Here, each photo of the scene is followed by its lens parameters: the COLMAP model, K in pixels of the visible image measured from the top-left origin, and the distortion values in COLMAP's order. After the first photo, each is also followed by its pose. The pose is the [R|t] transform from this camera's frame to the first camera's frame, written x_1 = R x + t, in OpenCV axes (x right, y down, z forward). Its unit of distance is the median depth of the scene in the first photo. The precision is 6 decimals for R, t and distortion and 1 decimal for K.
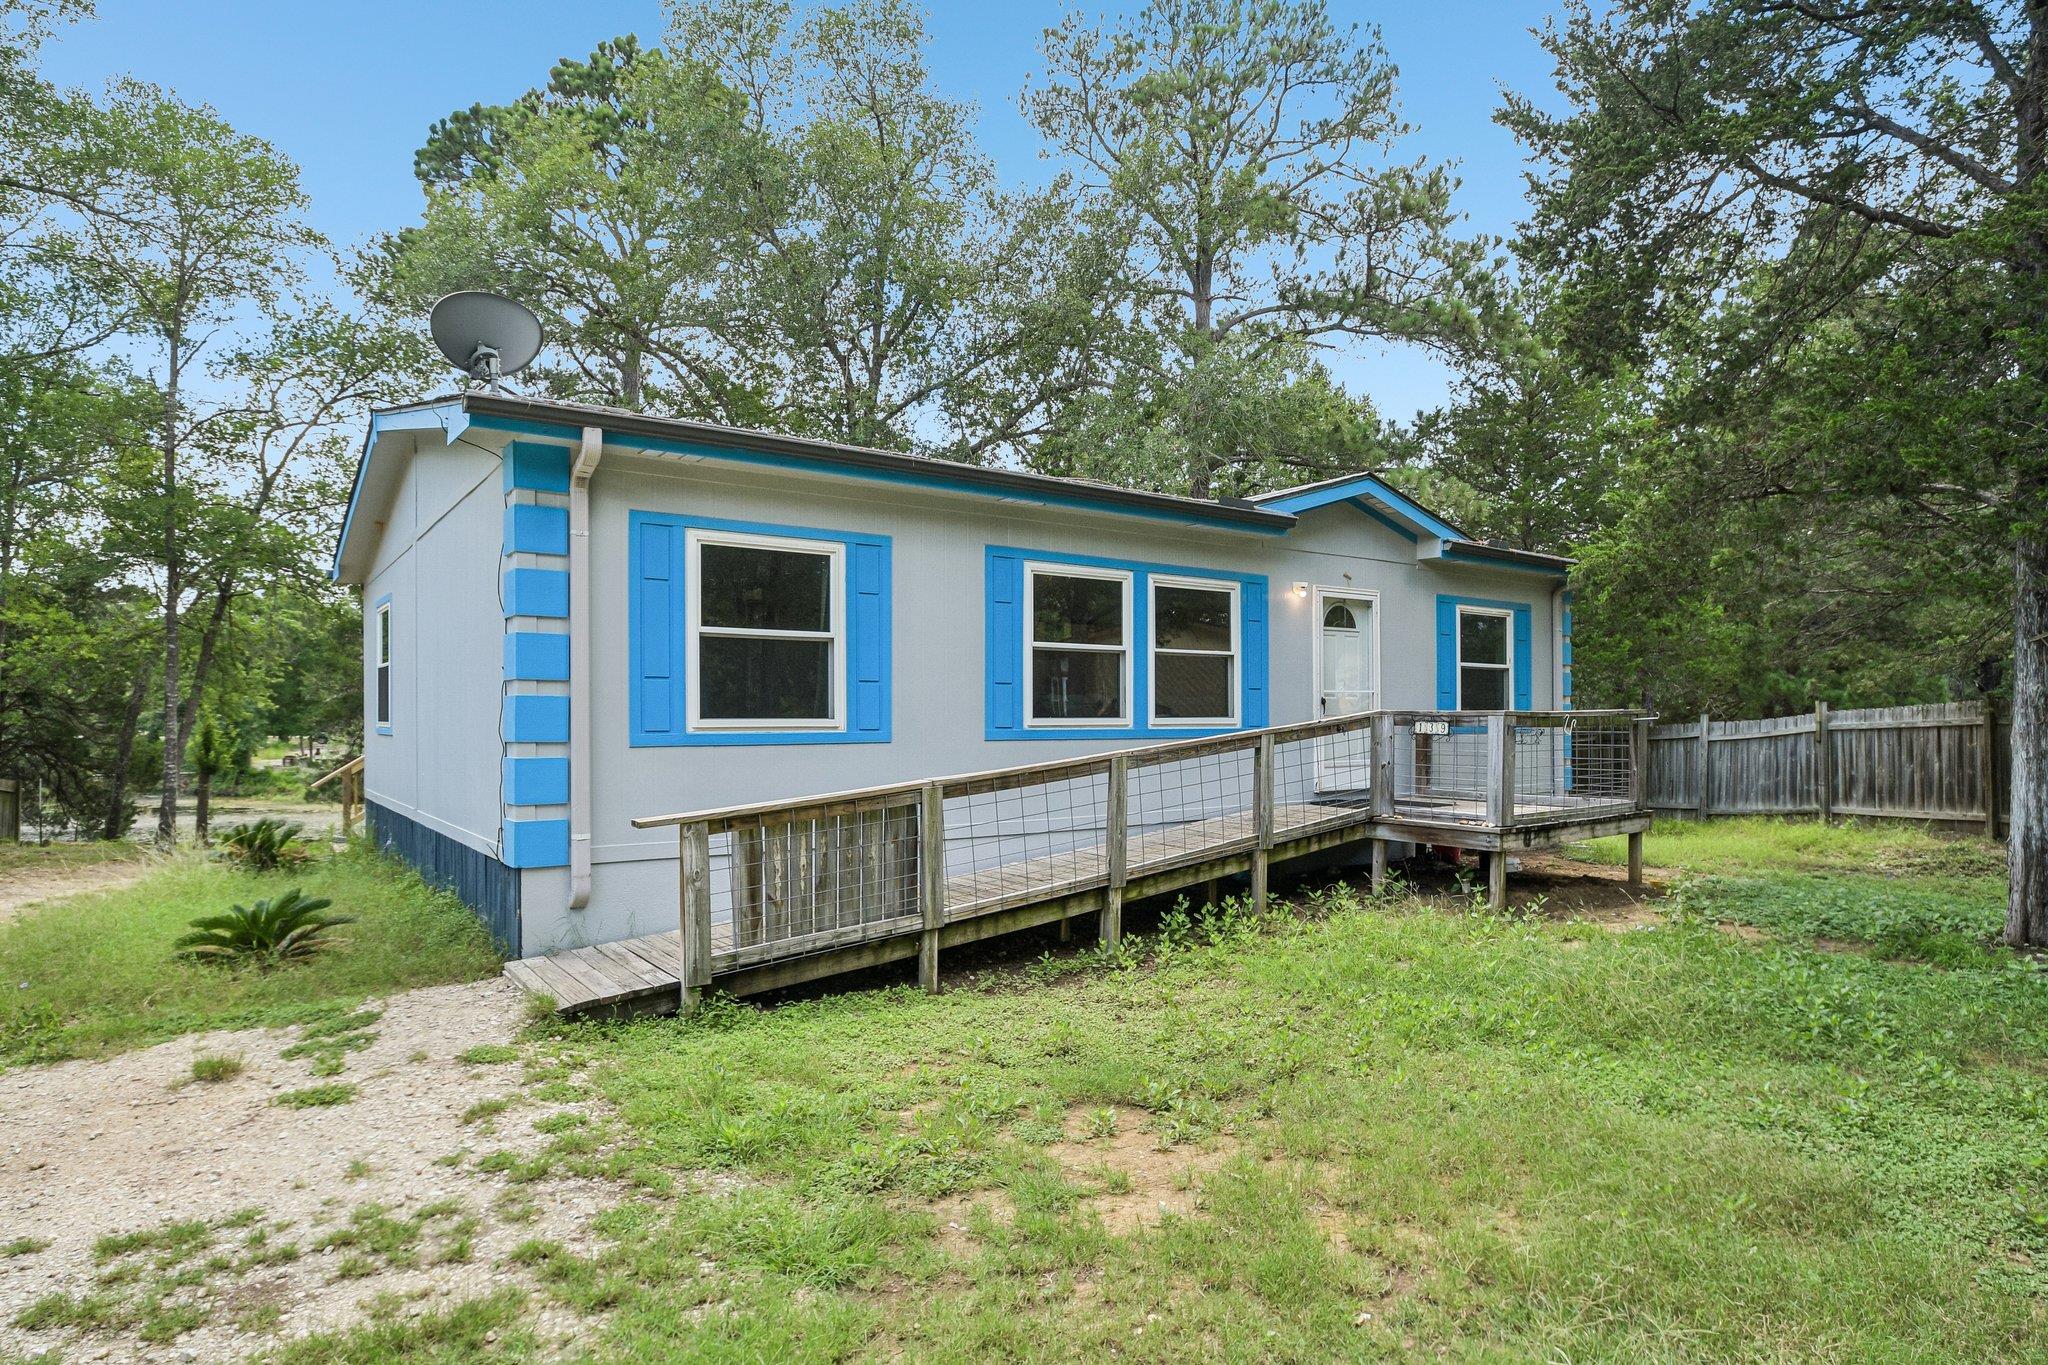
lens RADIAL K [[1082.8, 0, 1027.2], [0, 1082.8, 732.2], [0, 0, 1]] dist [-0.058598, -0.000574]
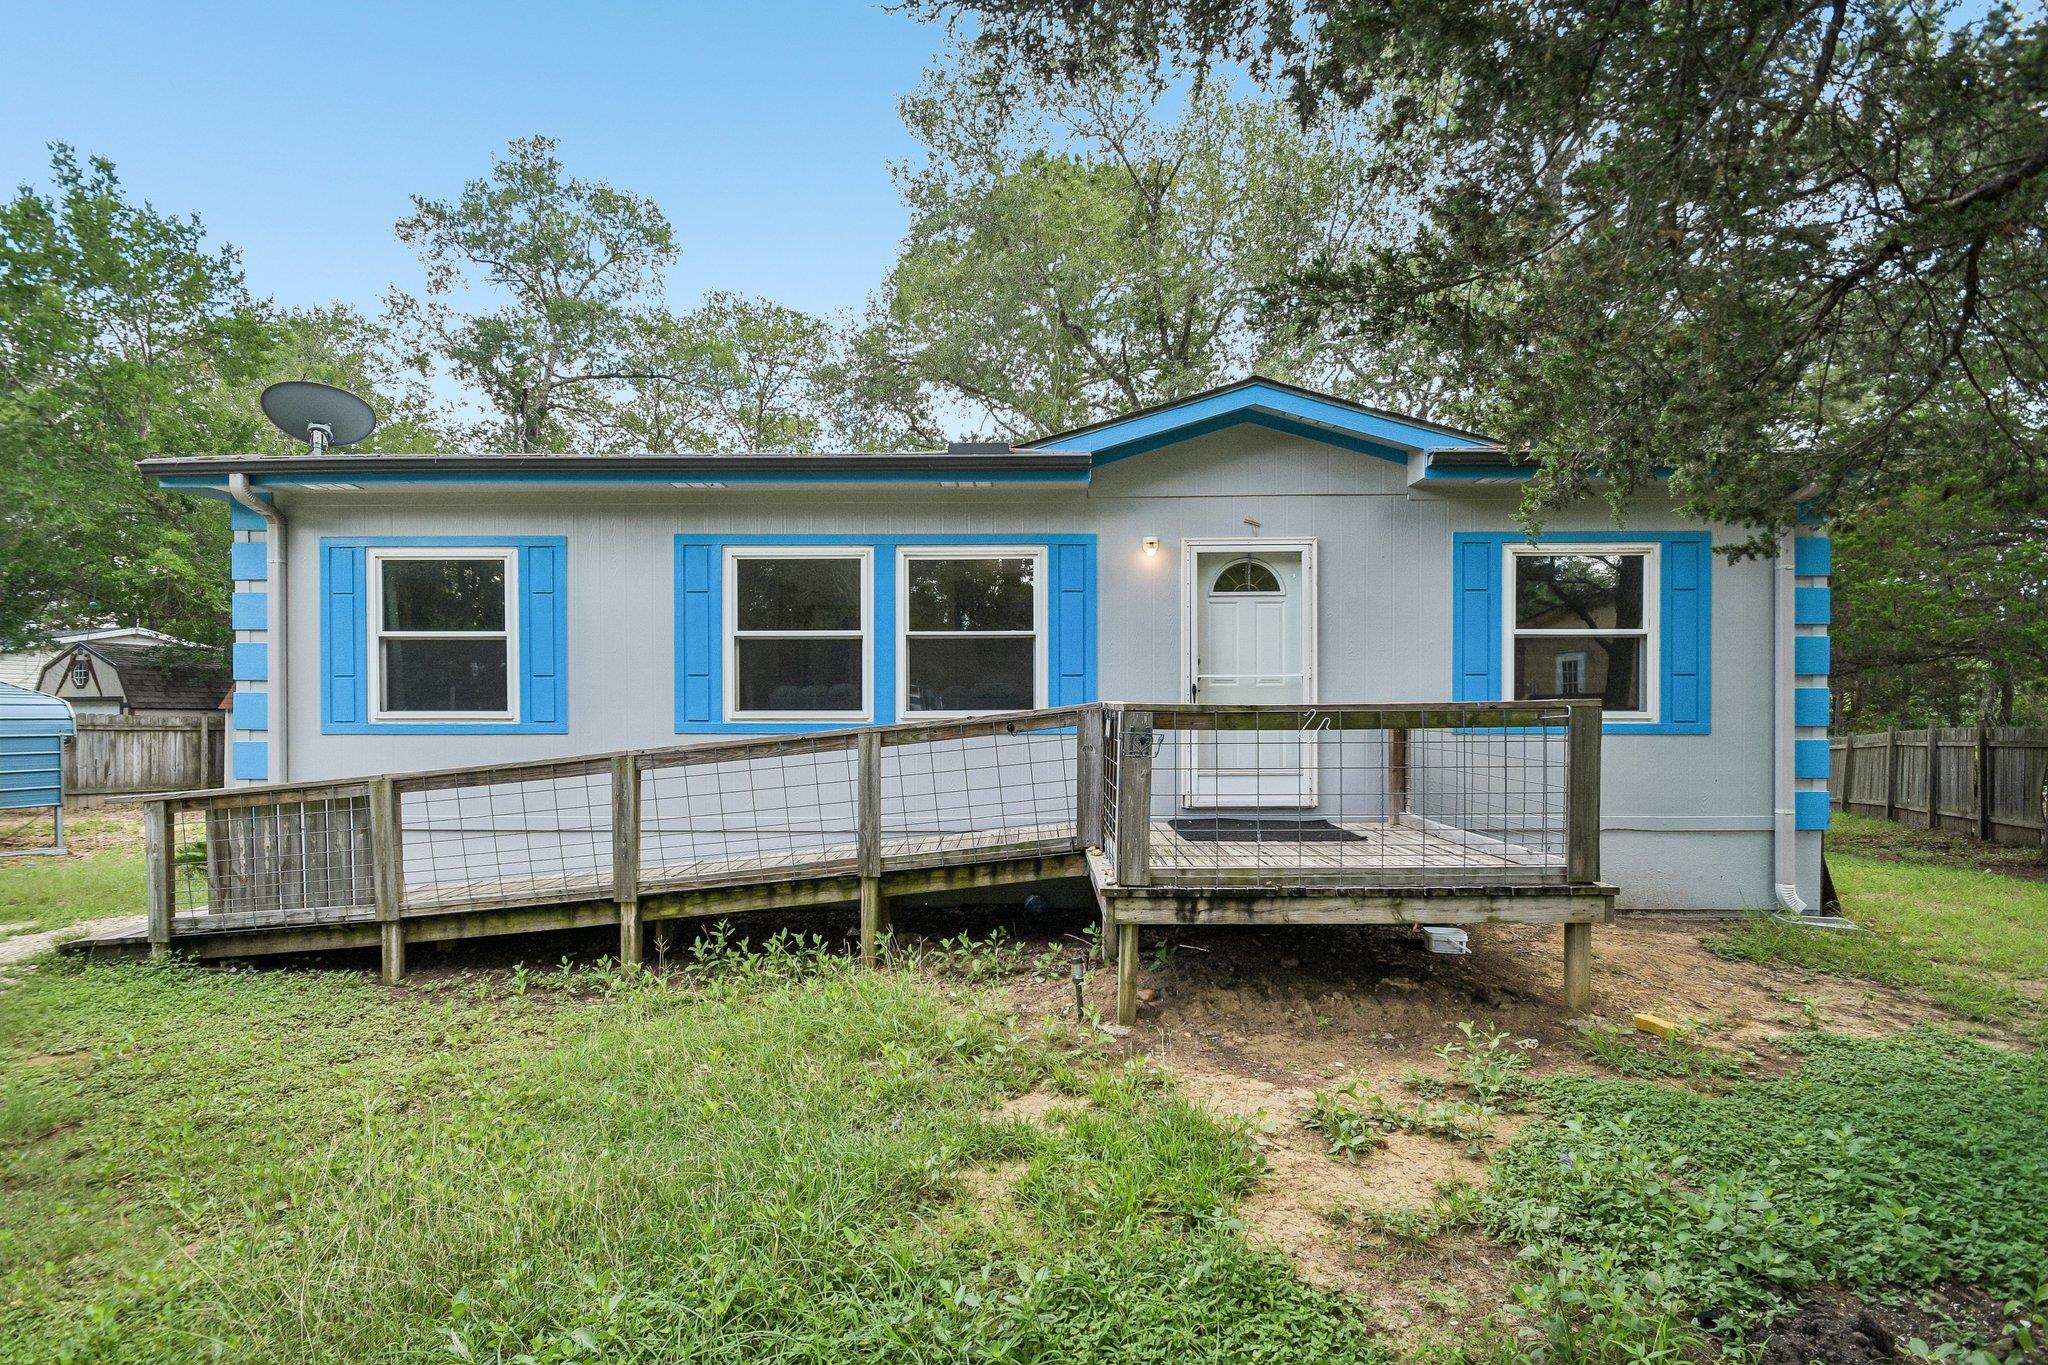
lens RADIAL K [[881.3, 0, 1017.1], [0, 881.3, 711.9], [0, 0, 1]] dist [-0.009708, -0.000457]
pose [[0.814704, 0.005967, -0.579847, 0.678131], [-0.008062, 0.999967, -0.001037, -0.013573], [0.579821, 0.005520, 0.814725, 0.525557]]
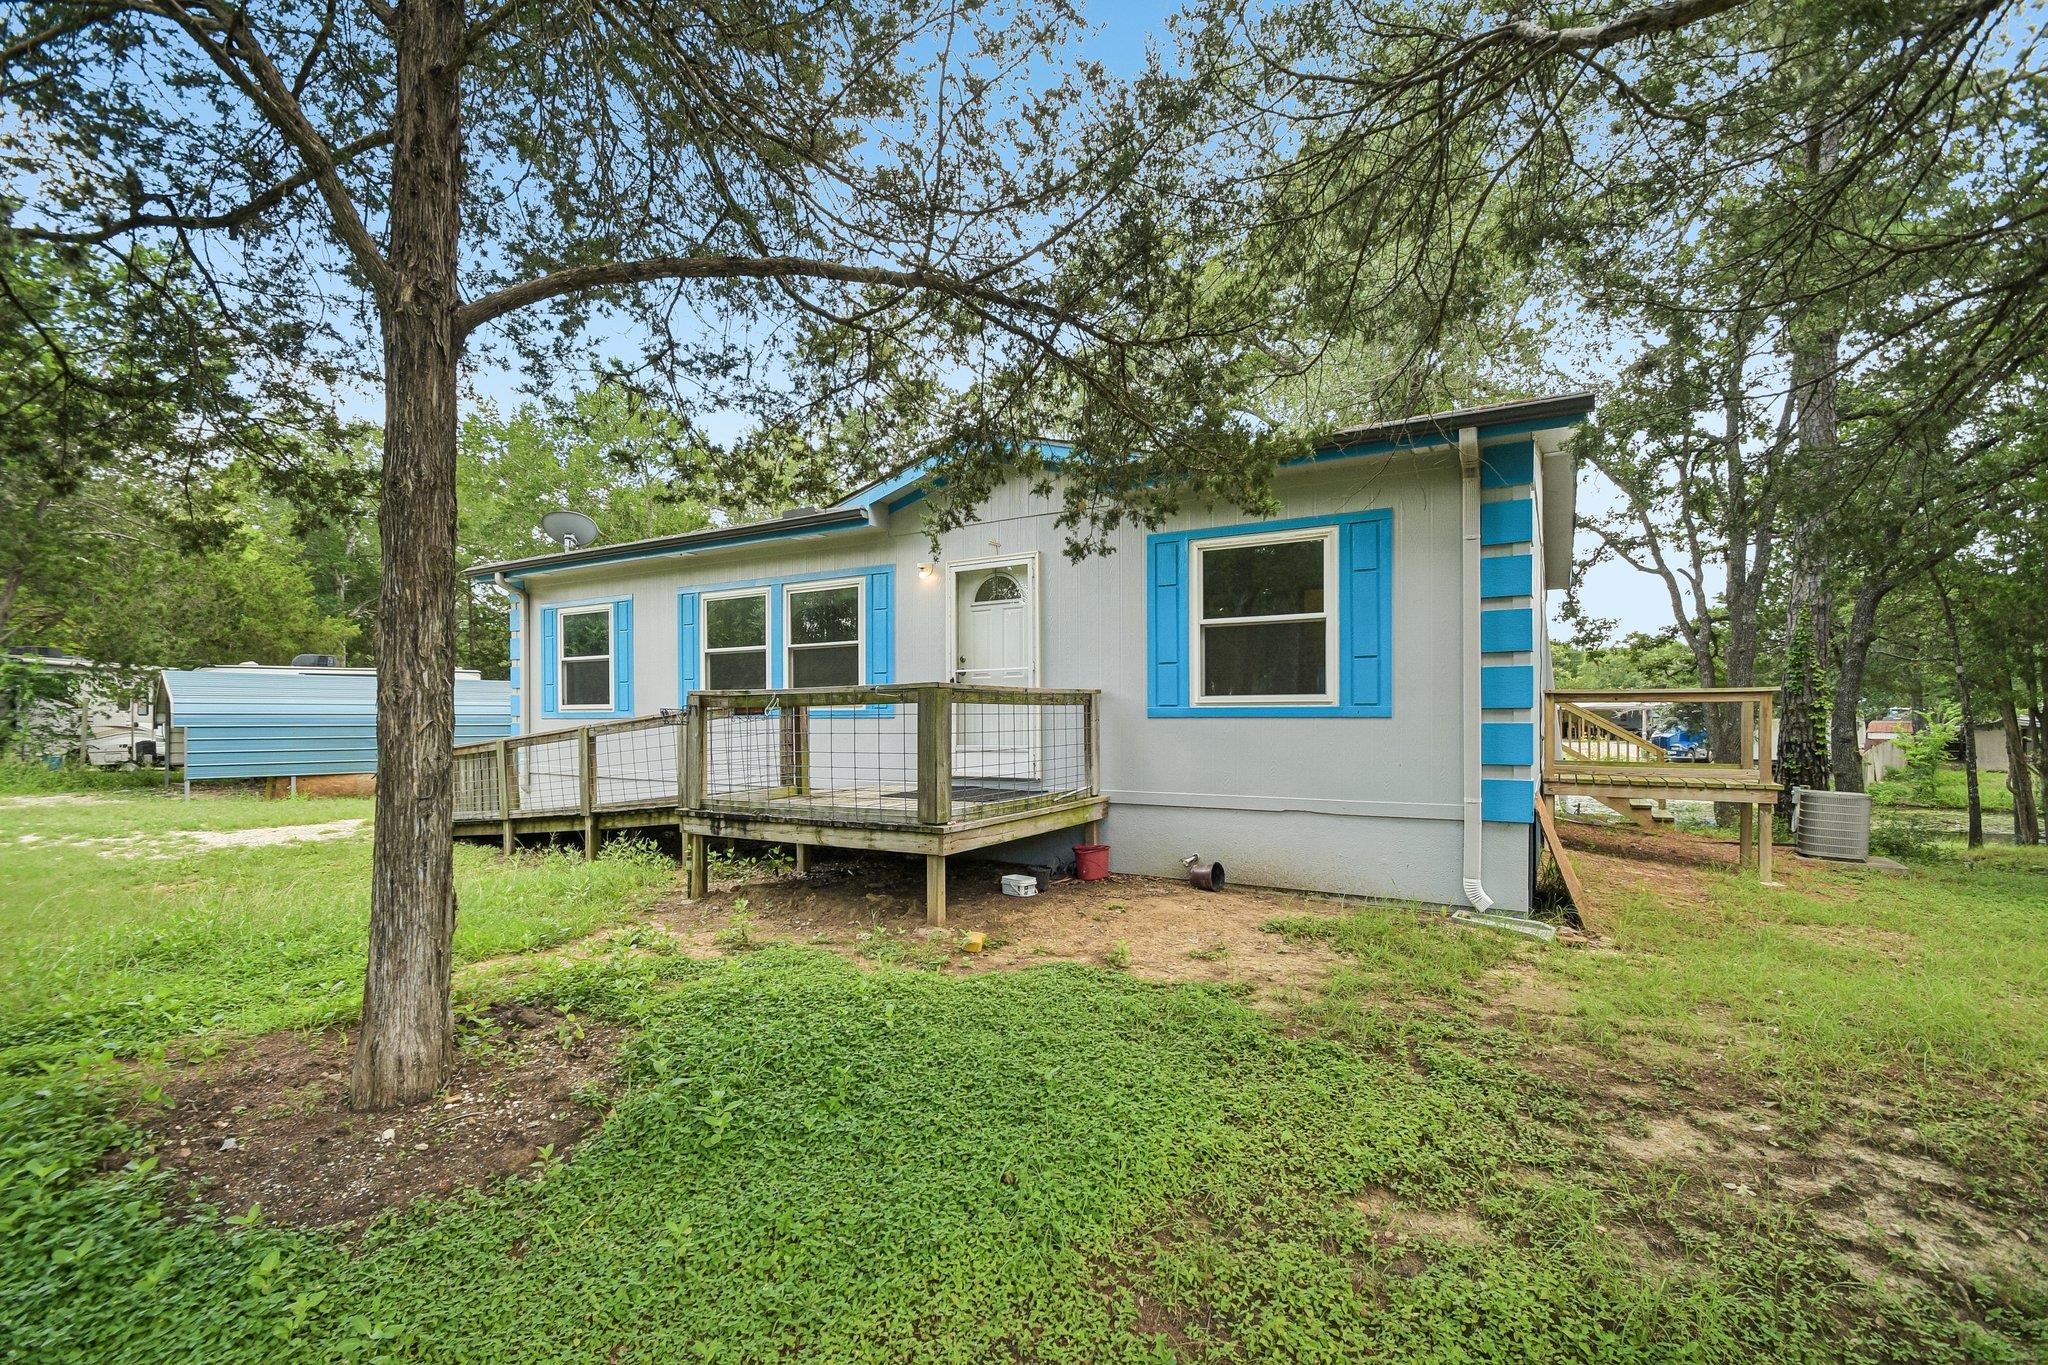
lens RADIAL K [[927.8, 0, 1024.0], [0, 927.8, 682.5], [0, 0, 1]] dist [0.026061, -0.000112]
pose [[0.399705, -0.022092, -0.916377, 1.348820], [0.003235, 0.999737, -0.022691, -0.010453], [0.916638, 0.006105, 0.399672, 0.917424]]
